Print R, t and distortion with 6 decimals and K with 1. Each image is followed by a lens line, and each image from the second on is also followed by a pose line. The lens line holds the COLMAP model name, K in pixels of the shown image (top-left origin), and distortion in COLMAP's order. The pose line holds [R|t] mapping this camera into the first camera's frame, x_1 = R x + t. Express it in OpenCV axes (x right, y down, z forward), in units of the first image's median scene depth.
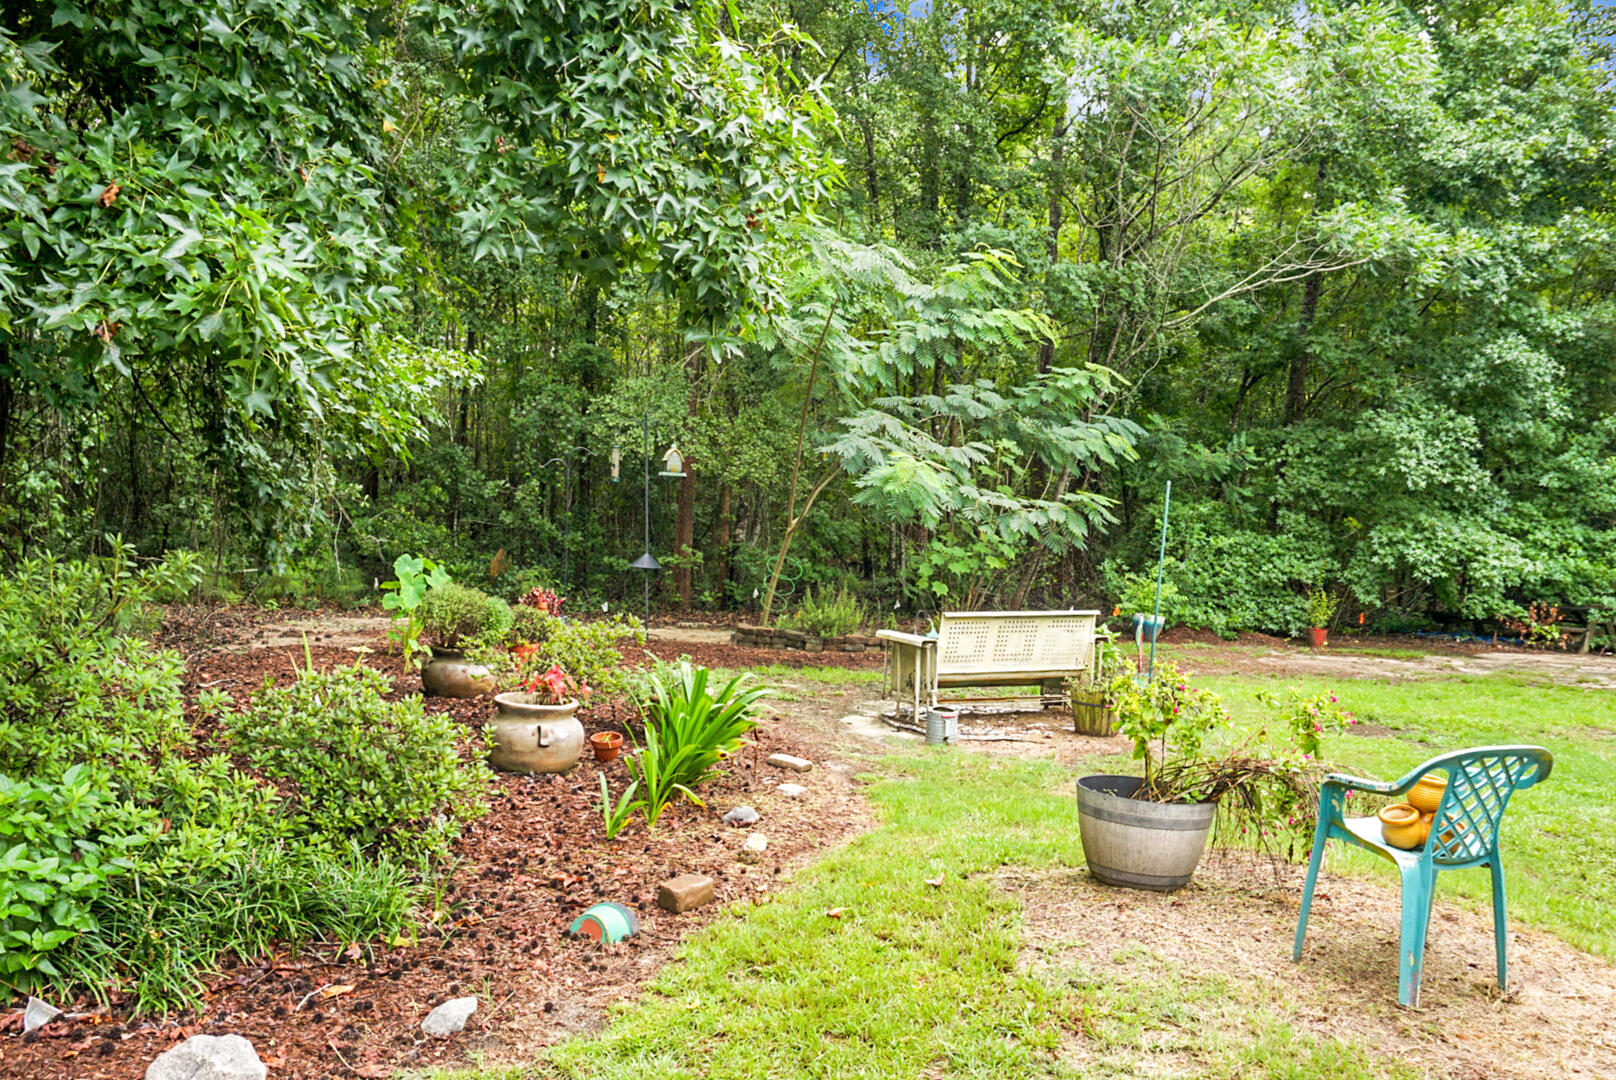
lens RADIAL K [[1452.2, 0, 809.8], [0, 1452.2, 579.8], [0, 0, 1]] dist [-0.001856, 0.004702]
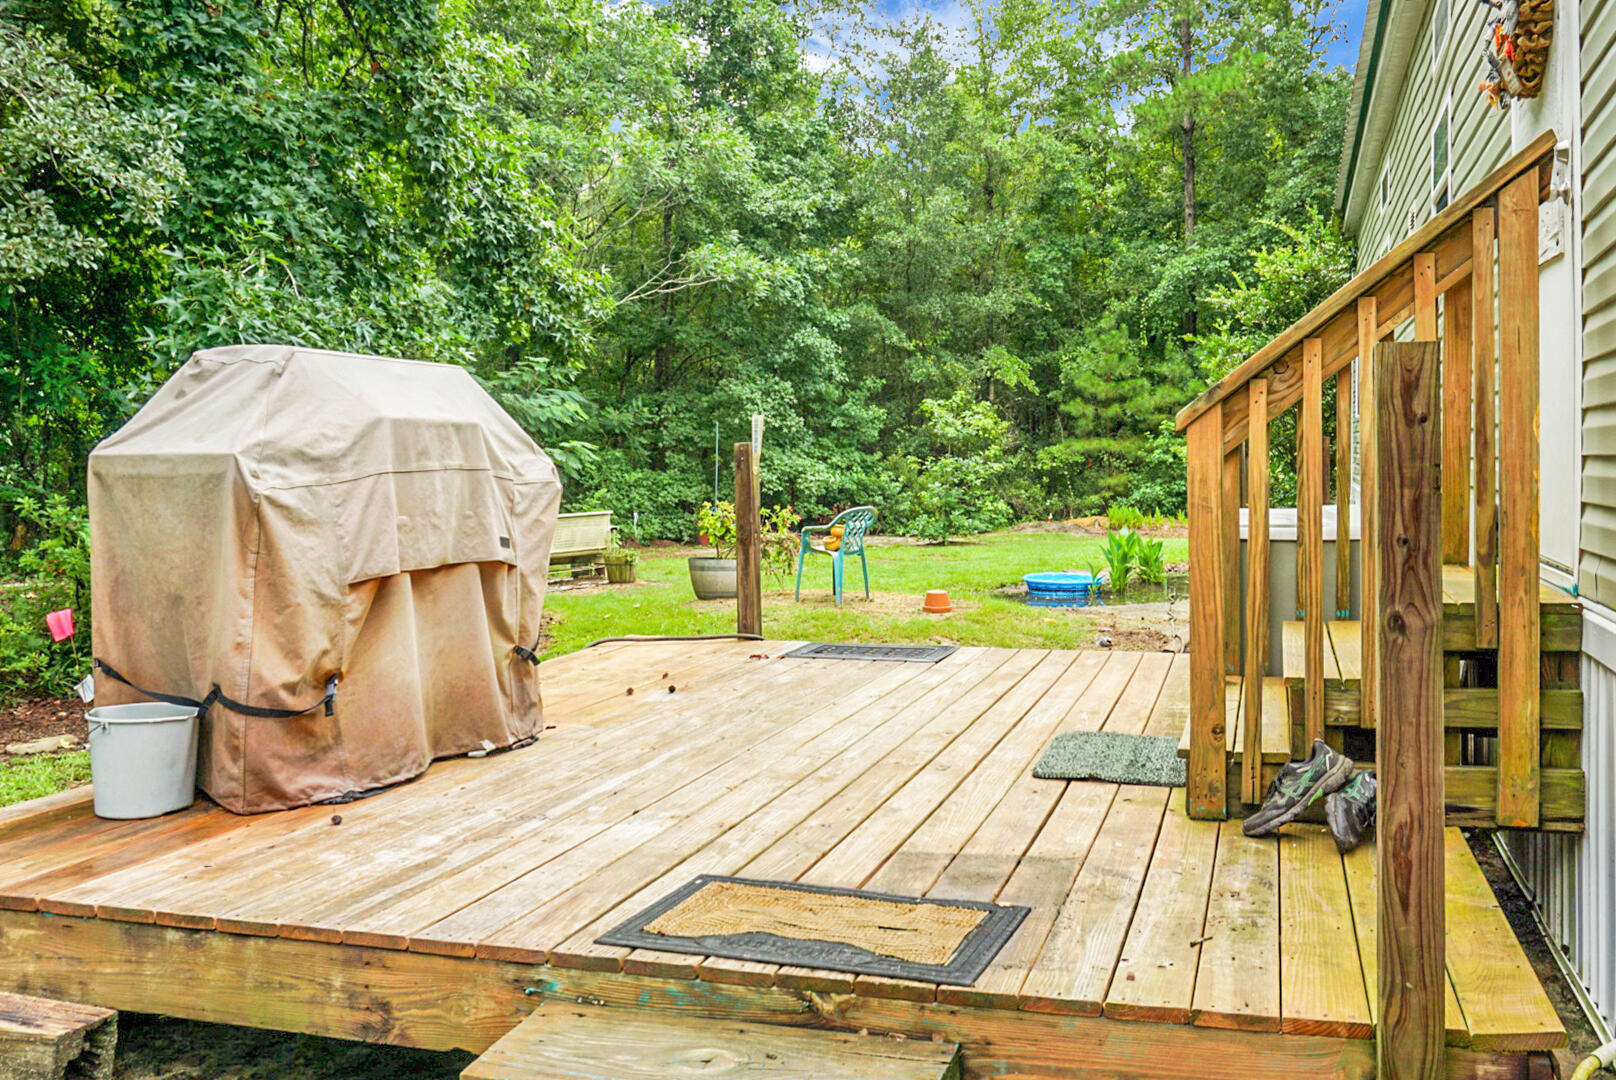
lens RADIAL K [[1452.2, 0, 809.8], [0, 1452.2, 579.8], [0, 0, 1]] dist [-0.001856, 0.004702]
pose [[0.891895, -0.091280, 0.442934, -0.202143], [0.080925, 0.995824, 0.042267, 0.028696], [-0.444943, -0.001854, 0.895557, -0.342079]]
